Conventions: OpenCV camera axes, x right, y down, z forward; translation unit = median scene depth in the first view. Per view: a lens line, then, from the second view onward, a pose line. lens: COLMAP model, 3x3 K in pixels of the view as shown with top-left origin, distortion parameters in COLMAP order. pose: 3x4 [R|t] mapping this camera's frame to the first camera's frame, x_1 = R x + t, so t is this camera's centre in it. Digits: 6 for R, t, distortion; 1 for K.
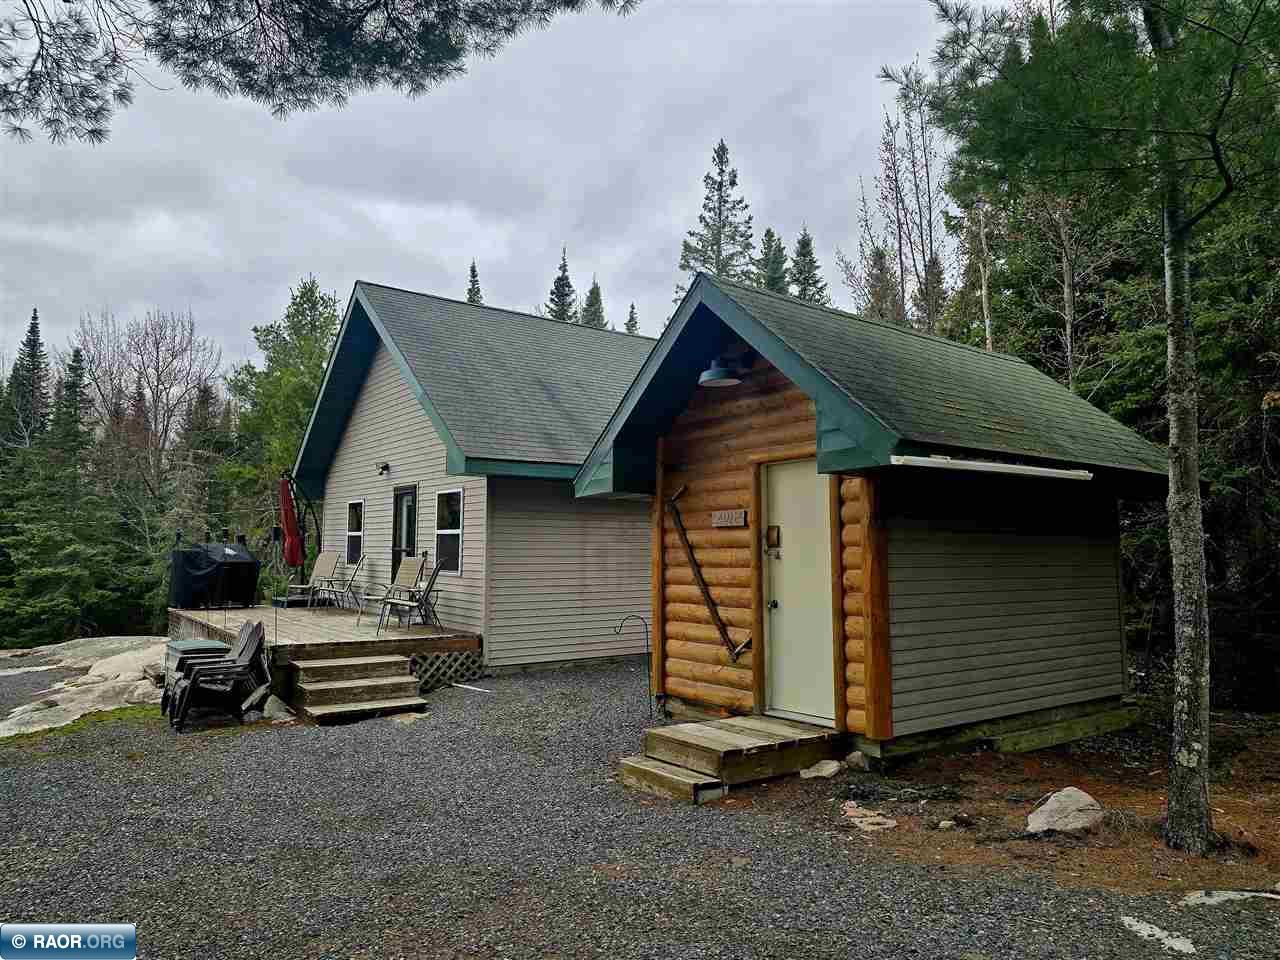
lens RADIAL K [[853.3, 0, 630.6], [0, 853.3, 488.5], [0, 0, 1]] dist [0.066912, -0.061680]
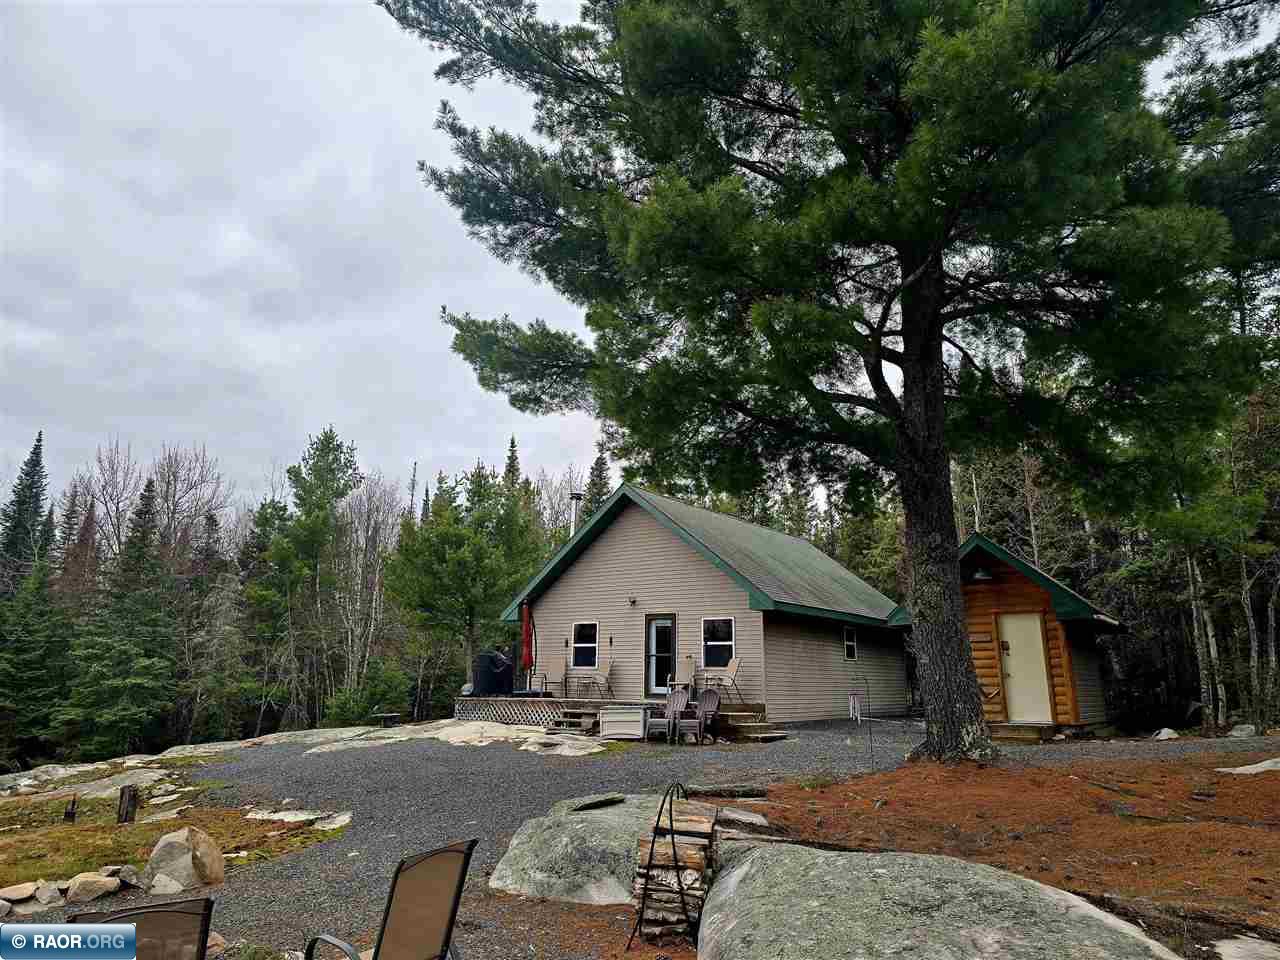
lens RADIAL K [[853.3, 0, 630.6], [0, 853.3, 488.5], [0, 0, 1]] dist [0.066912, -0.061680]
pose [[0.951325, 0.070687, 0.299973, -1.438956], [-0.025251, 0.987946, -0.152725, 0.016639], [-0.307153, 0.137716, 0.941643, -0.901560]]
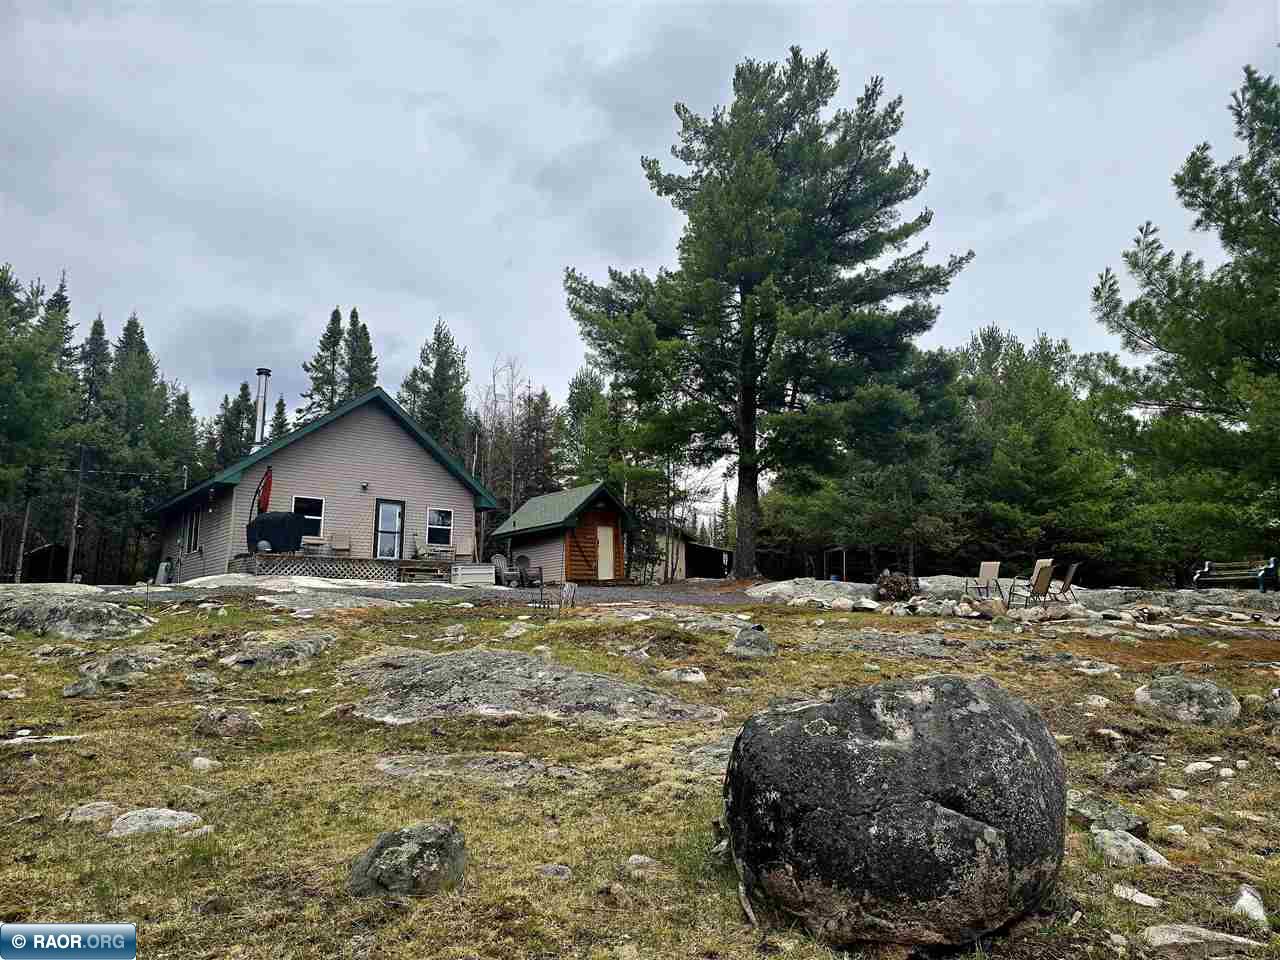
lens RADIAL K [[853.3, 0, 630.6], [0, 853.3, 488.5], [0, 0, 1]] dist [0.066912, -0.061680]
pose [[-0.038885, 0.159612, 0.986414, -3.979601], [-0.058804, 0.985084, -0.161715, 0.458826], [-0.997512, -0.064293, -0.028919, 0.906755]]
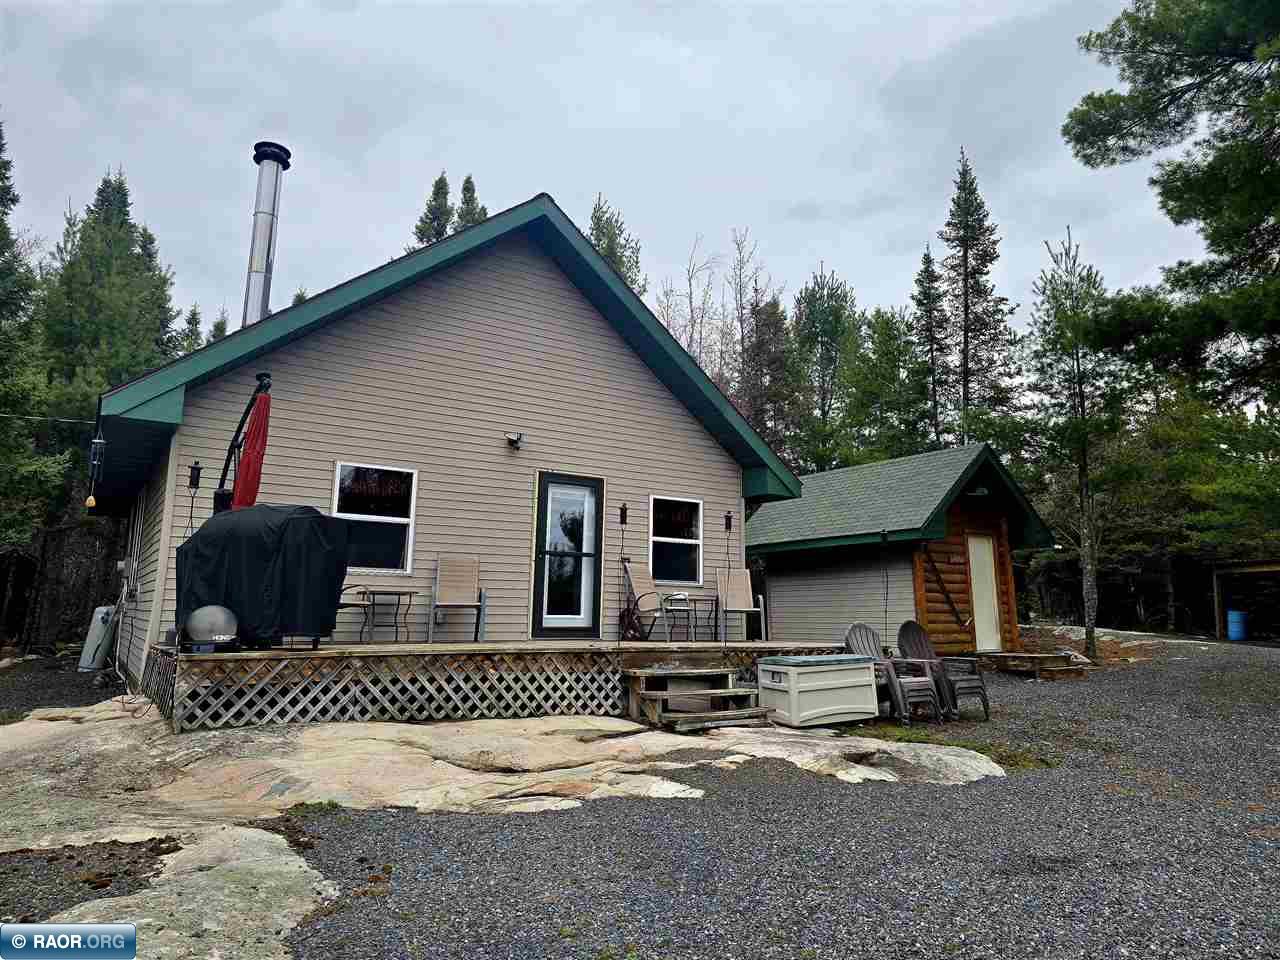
lens RADIAL K [[853.3, 0, 630.6], [0, 853.3, 488.5], [0, 0, 1]] dist [0.066912, -0.061680]
pose [[0.066927, 0.141519, 0.987671, -1.885813], [-0.083588, 0.987205, -0.135789, 0.202798], [-0.994250, -0.073469, 0.077900, 1.568190]]
